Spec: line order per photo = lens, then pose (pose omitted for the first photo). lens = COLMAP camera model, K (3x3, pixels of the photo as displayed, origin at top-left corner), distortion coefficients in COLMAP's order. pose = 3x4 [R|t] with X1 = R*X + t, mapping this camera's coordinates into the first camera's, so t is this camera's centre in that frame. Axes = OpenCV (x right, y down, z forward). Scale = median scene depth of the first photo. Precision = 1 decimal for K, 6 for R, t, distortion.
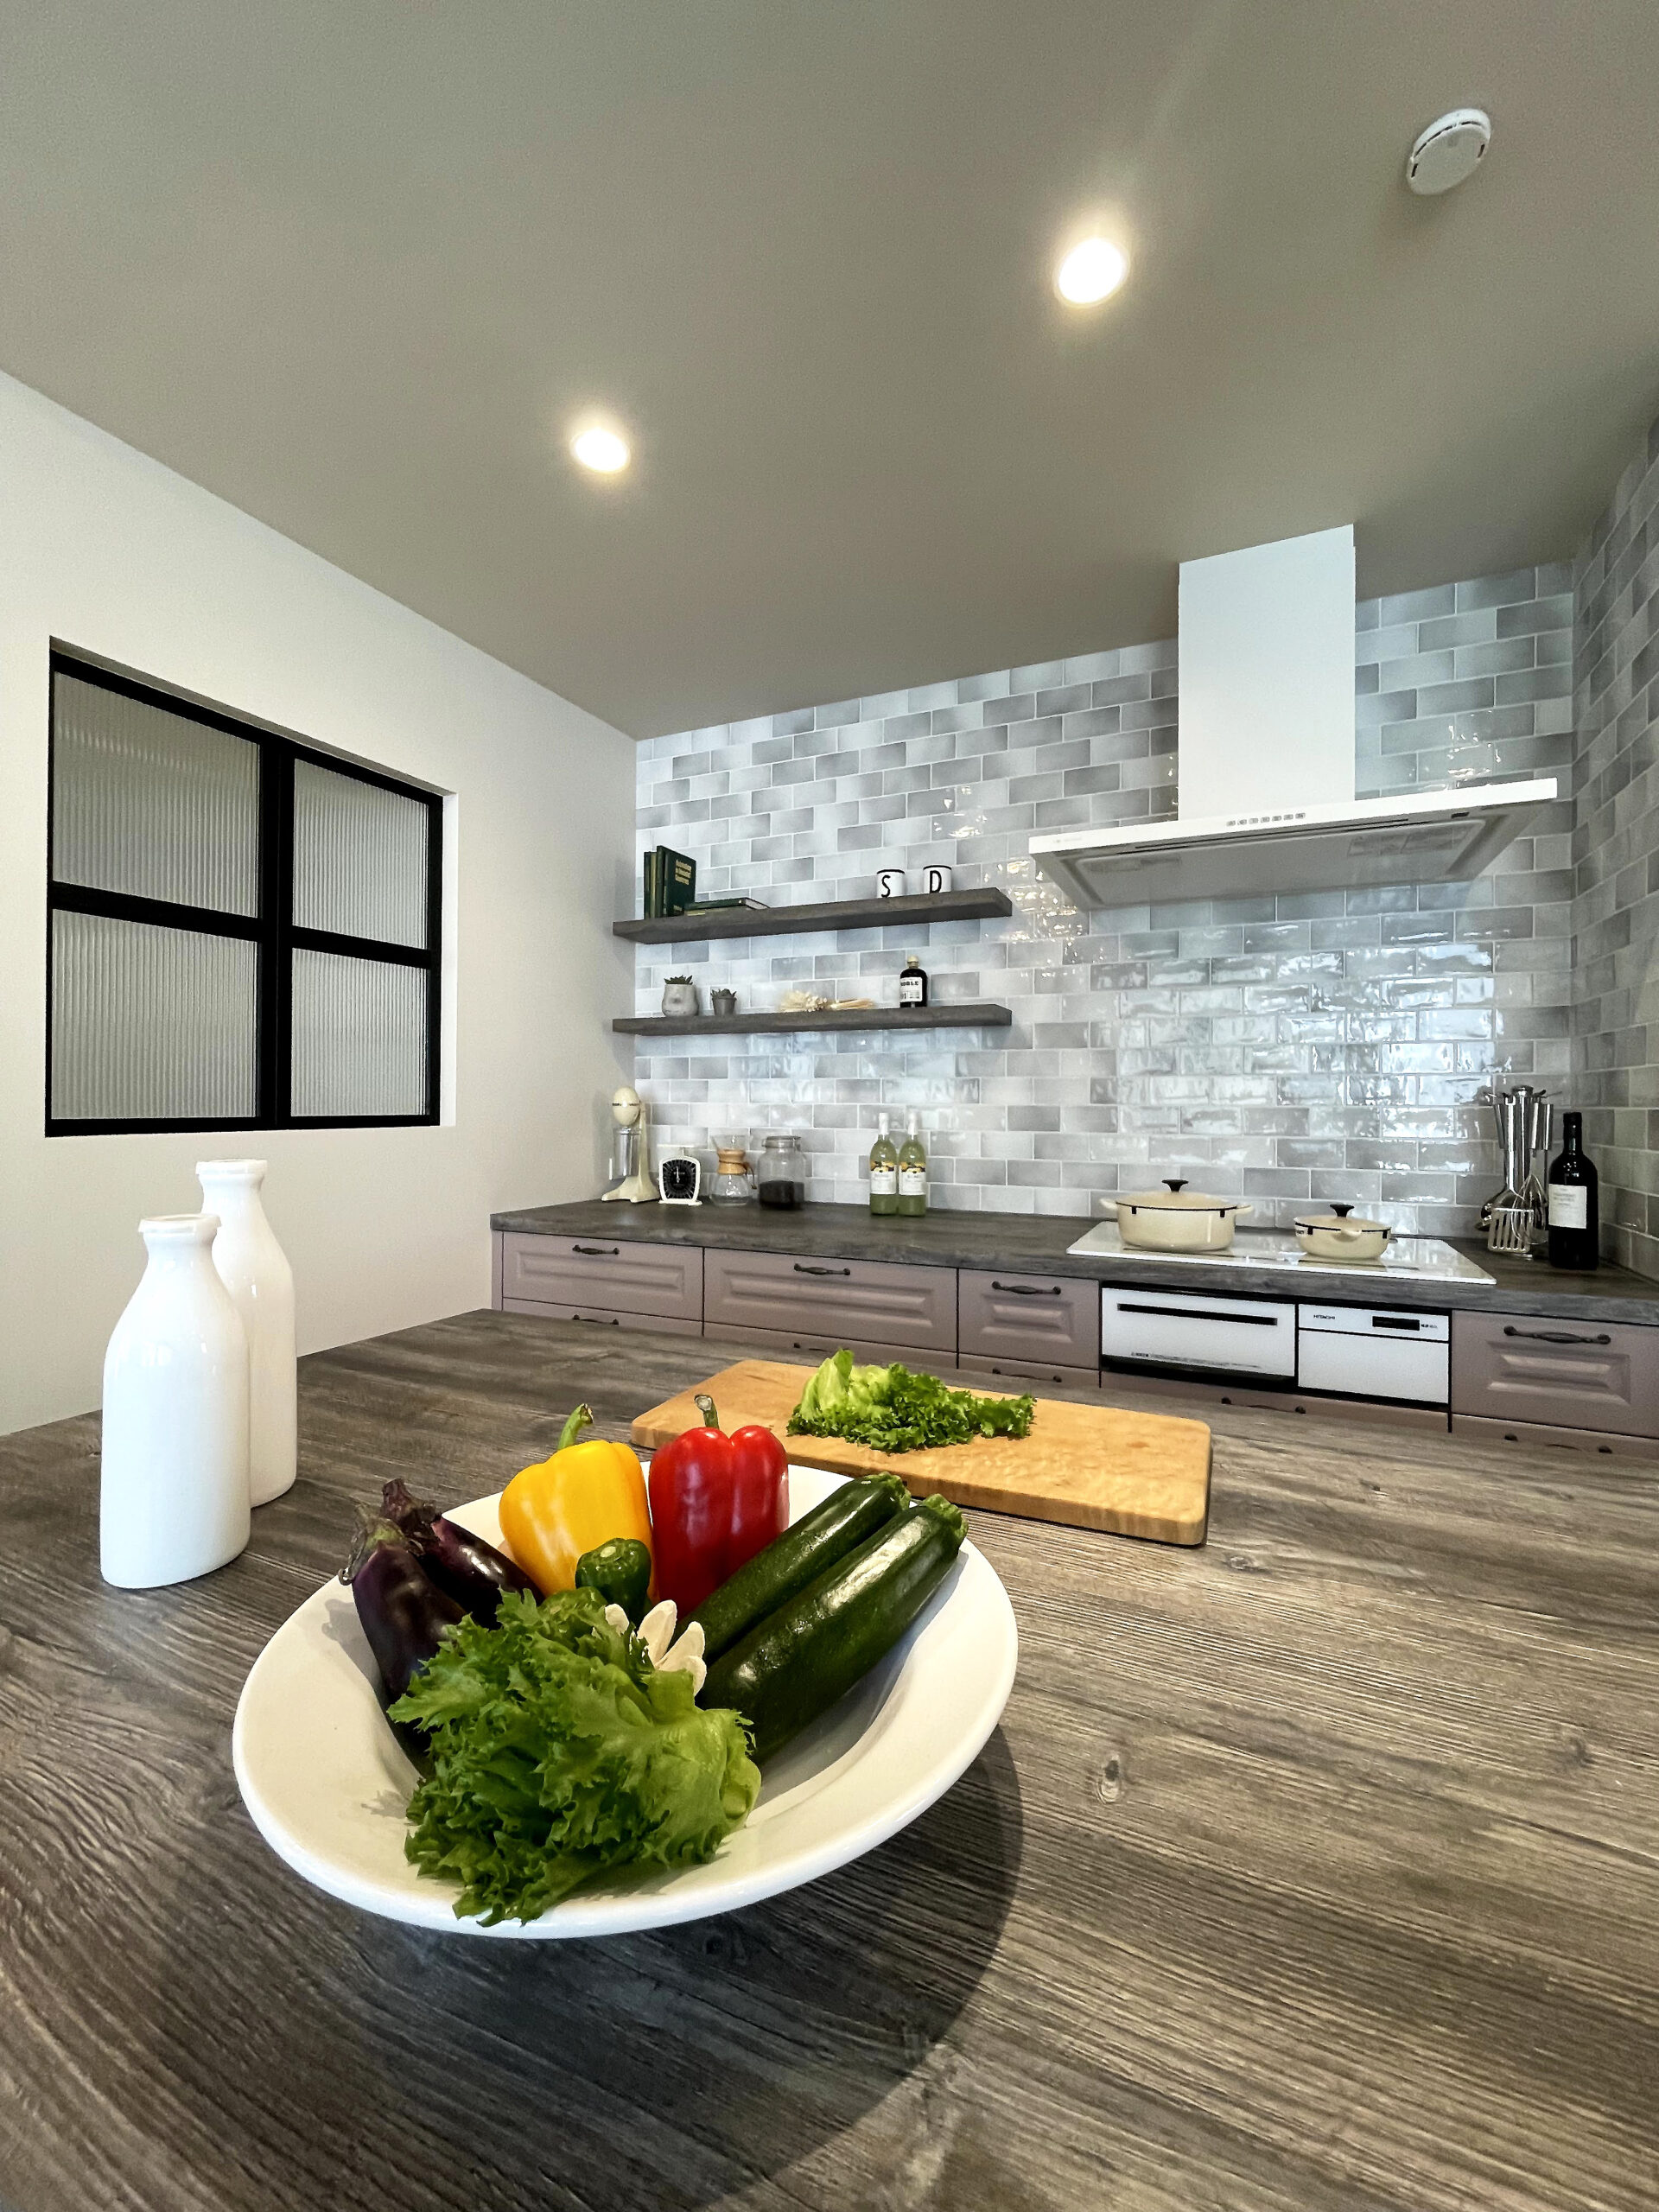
lens RADIAL K [[894.9, 0, 838.2], [0, 894.9, 1132.4], [0, 0, 1]] dist [-0.000891, 0.000144]
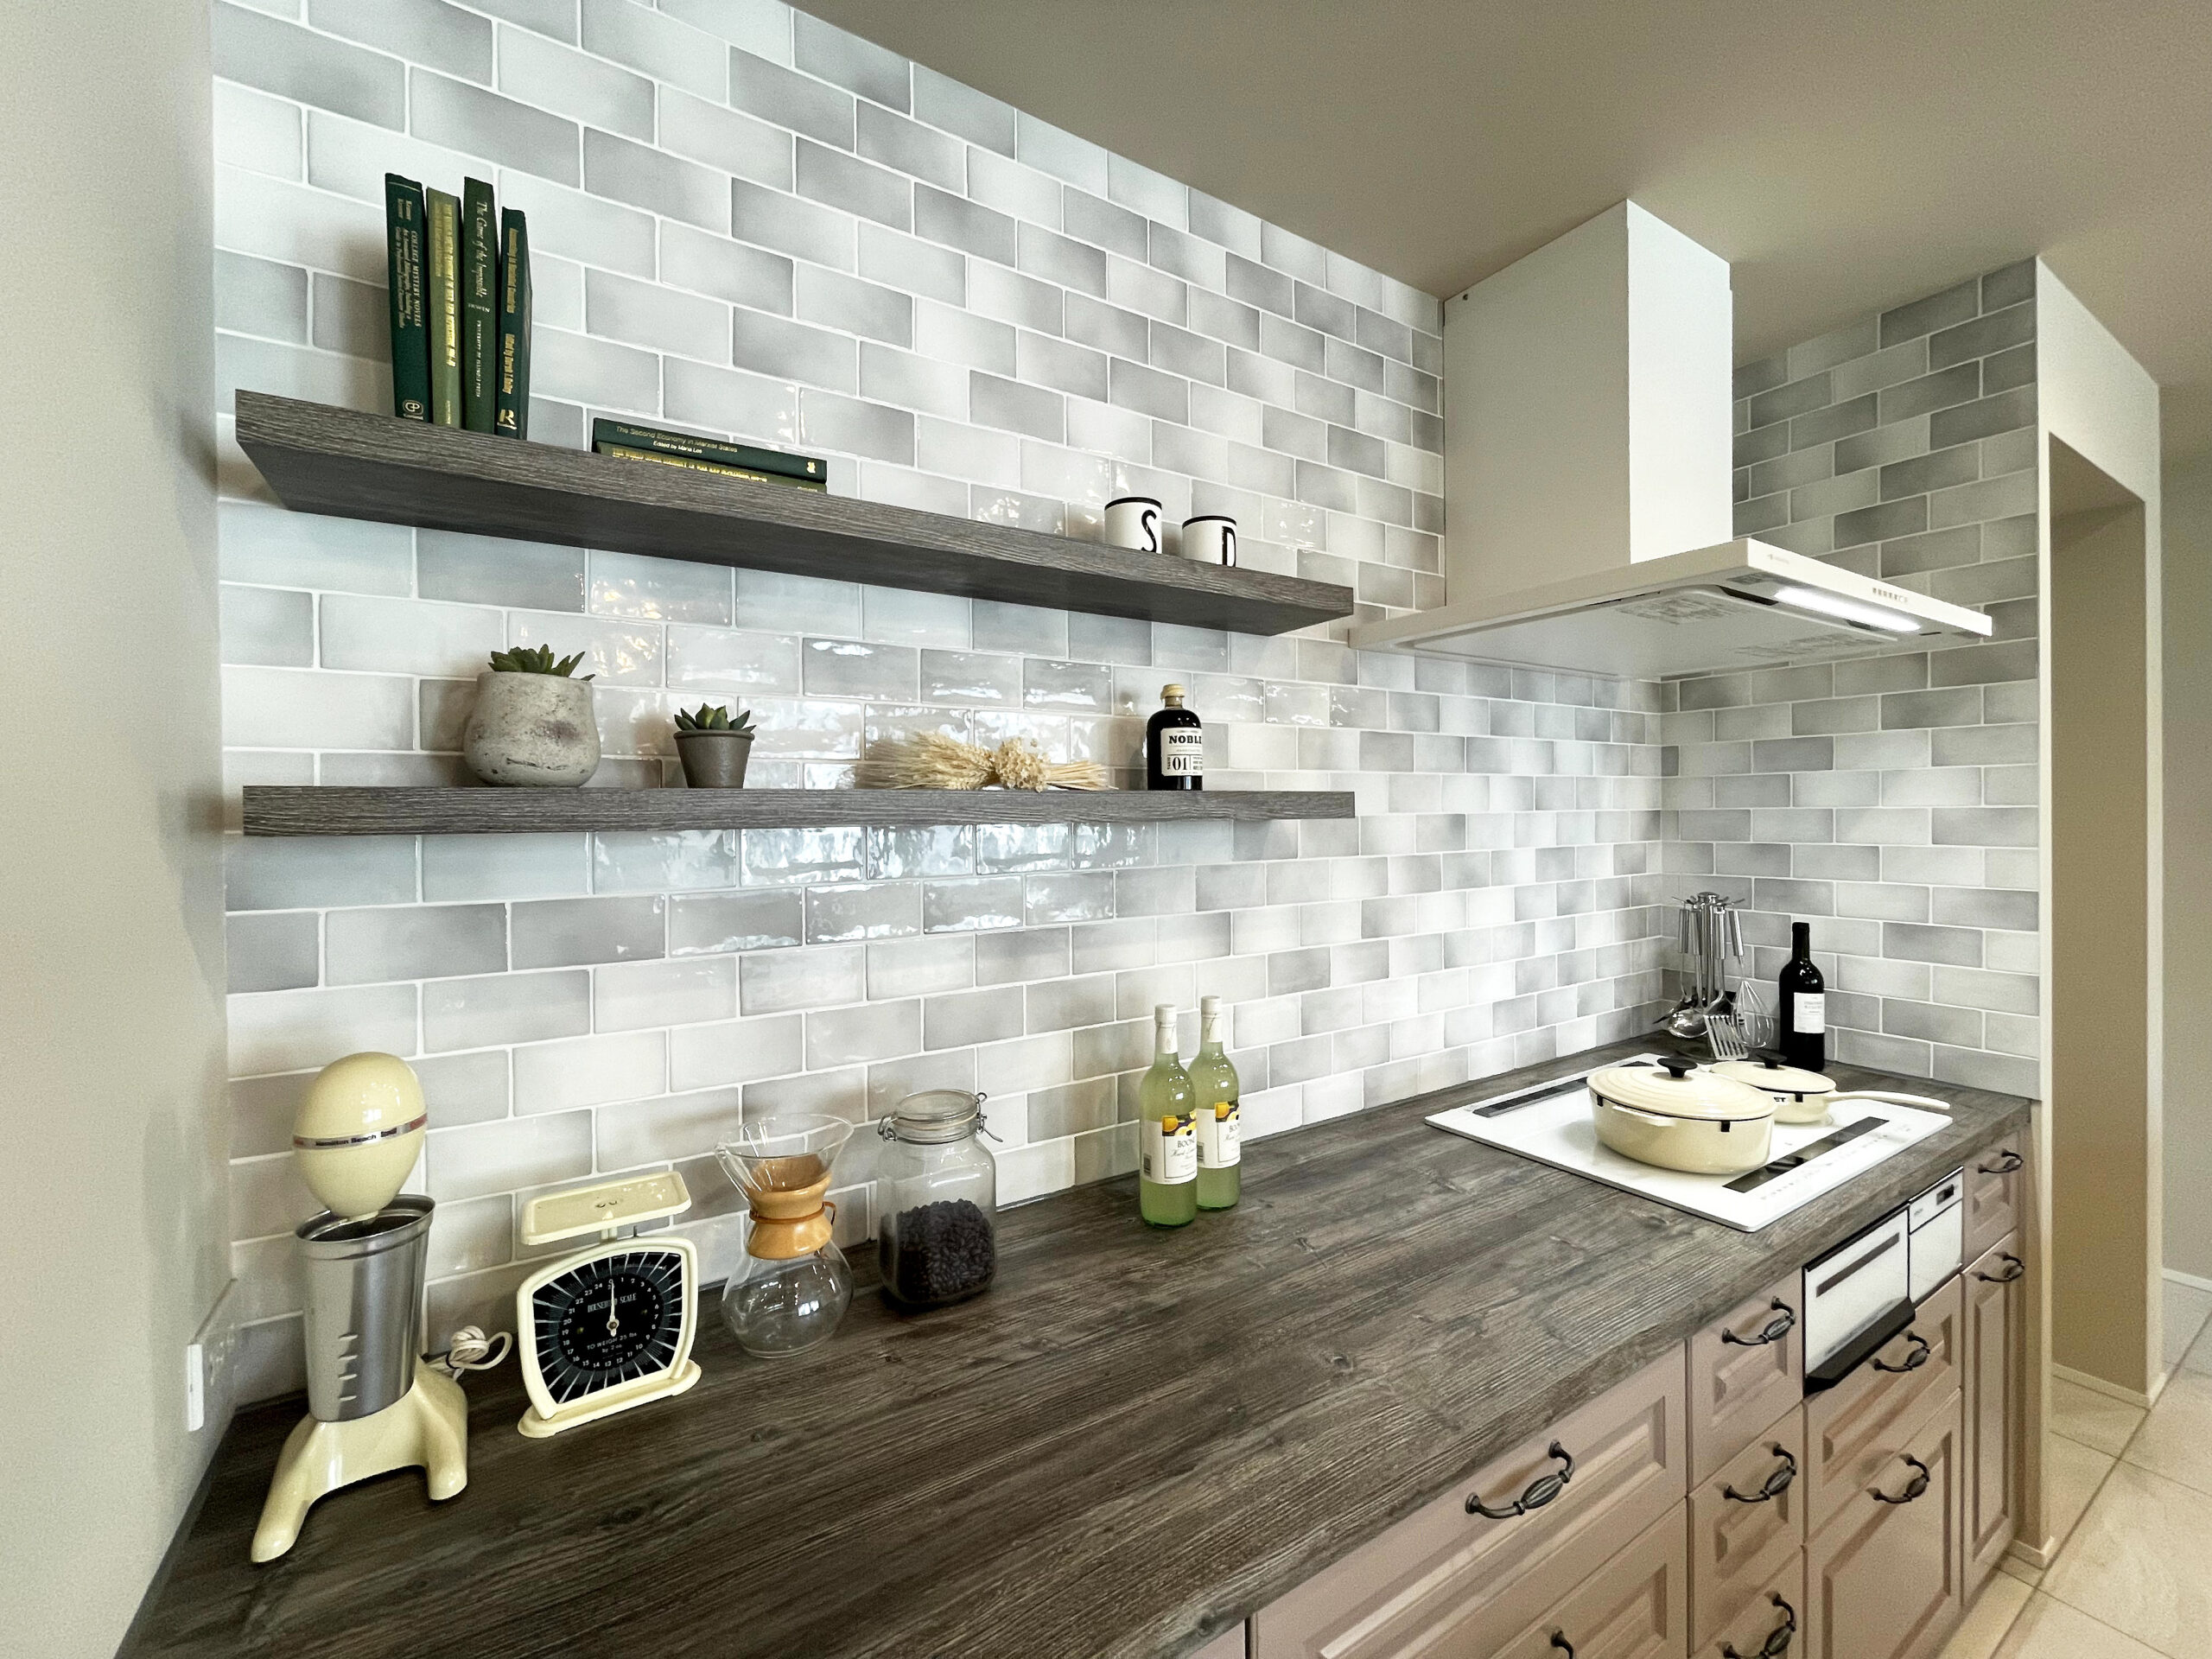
lens RADIAL K [[921.3, 0, 1106.0], [0, 921.3, 829.5], [0, 0, 1]] dist [-0.001161, 0.000062]
pose [[0.551758, -0.024441, 0.833646, -0.388503], [0.043031, 0.999073, 0.000810, -0.121990], [-0.832893, 0.035426, 0.552299, 0.779132]]
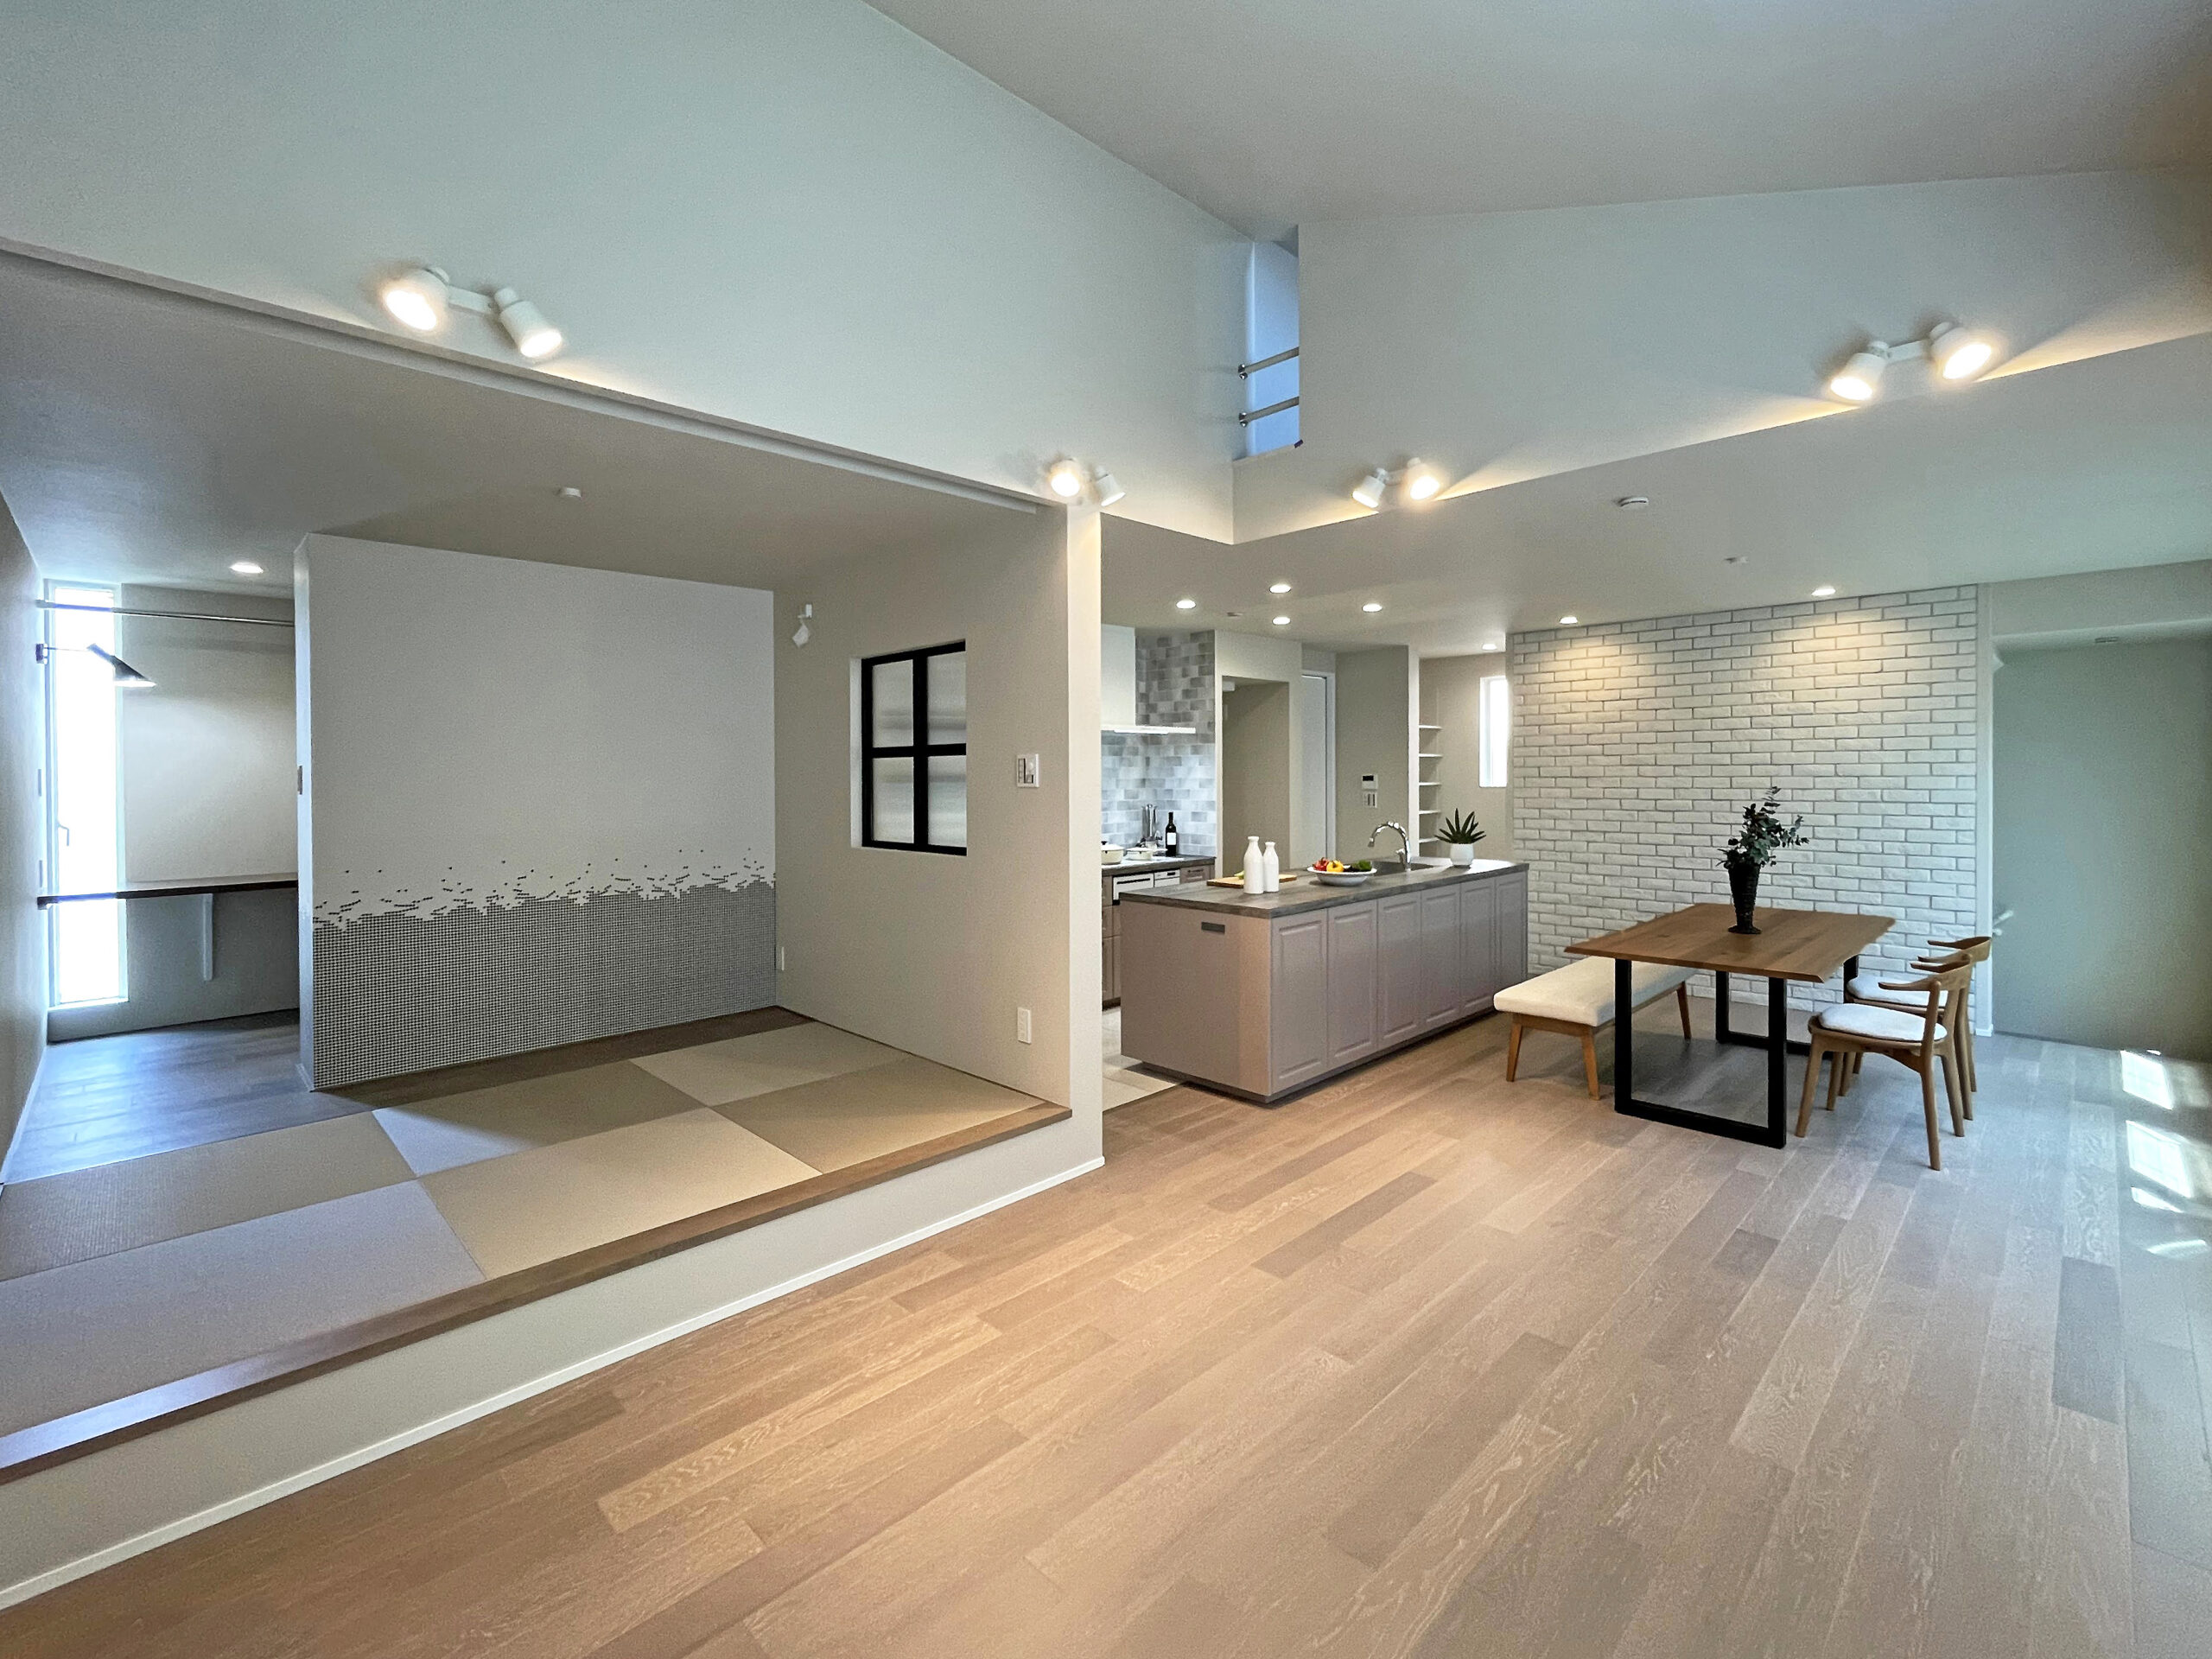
lens RADIAL K [[983.2, 0, 1098.3], [0, 983.2, 791.7], [0, 0, 1]] dist [0.032799, 0.000467]
pose [[0.382343, -0.025923, 0.923657, -2.077590], [0.045258, 0.998932, 0.009302, -0.109940], [-0.922911, 0.038246, 0.383108, -0.163908]]
